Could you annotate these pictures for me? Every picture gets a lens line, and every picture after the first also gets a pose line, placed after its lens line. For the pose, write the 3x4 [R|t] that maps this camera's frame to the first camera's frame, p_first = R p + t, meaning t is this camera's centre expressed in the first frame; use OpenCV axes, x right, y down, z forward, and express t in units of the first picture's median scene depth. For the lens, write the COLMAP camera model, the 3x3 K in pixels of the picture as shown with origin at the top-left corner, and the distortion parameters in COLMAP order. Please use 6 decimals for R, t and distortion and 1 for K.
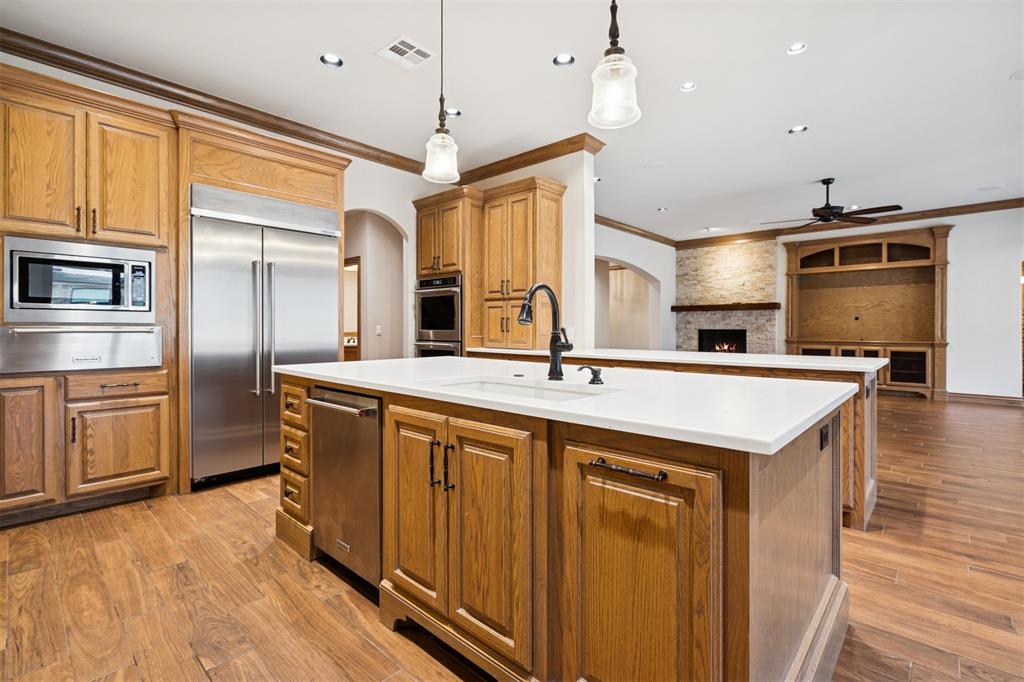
lens RADIAL K [[467.9, 0, 507.2], [0, 467.9, 331.1], [0, 0, 1]] dist [-0.005115, 0.002172]
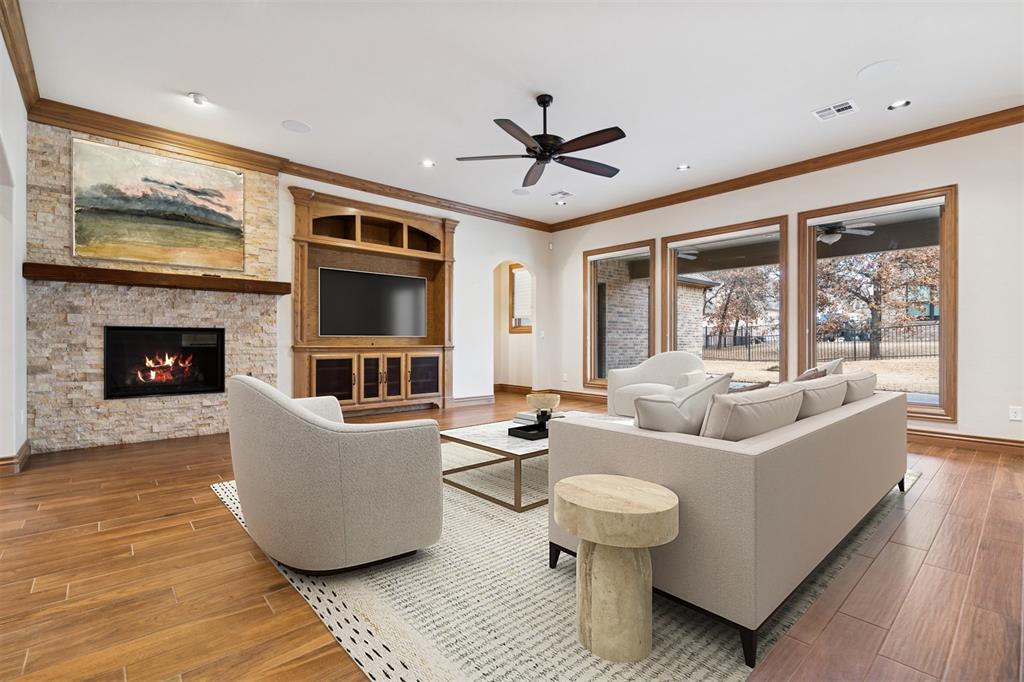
lens RADIAL K [[467.9, 0, 506.2], [0, 467.9, 341.5], [0, 0, 1]] dist [-0.005115, 0.002172]
pose [[0.087612, -0.004837, 0.996143, 0.012247], [-0.000596, 0.999988, 0.004908, 0.009587], [-0.996154, -0.001024, 0.087608, 0.672760]]
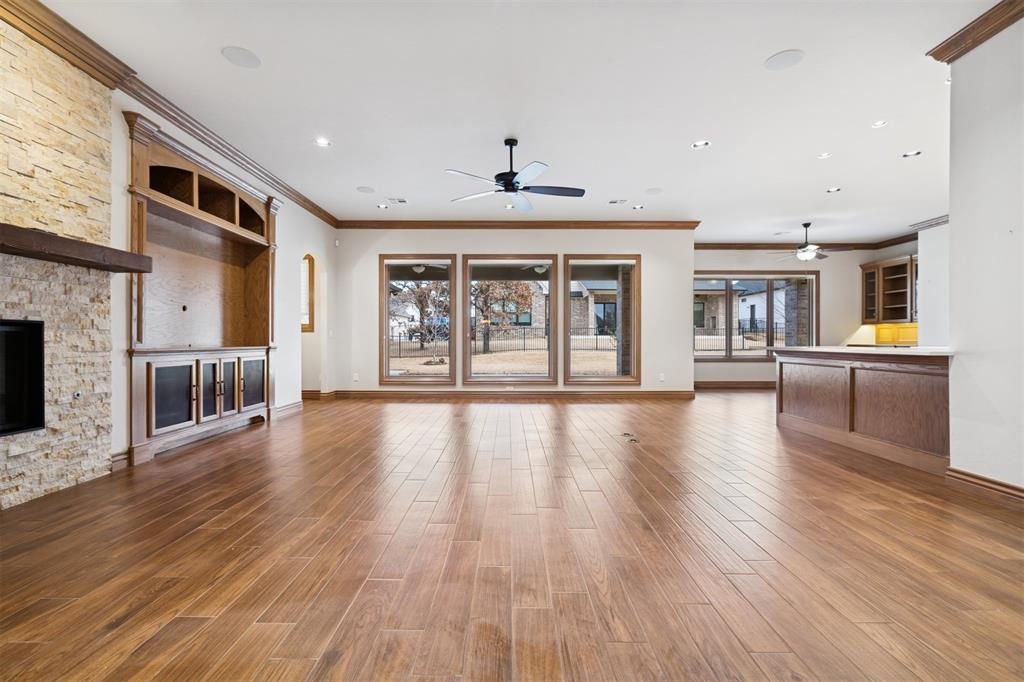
lens RADIAL K [[467.9, 0, 508.7], [0, 467.9, 341.3], [0, 0, 1]] dist [-0.005115, 0.002172]
pose [[-0.693009, -0.005615, 0.720907, 0.069910], [-0.001858, 0.999980, 0.006003, 0.008469], [-0.720926, 0.002821, -0.693006, 1.050603]]
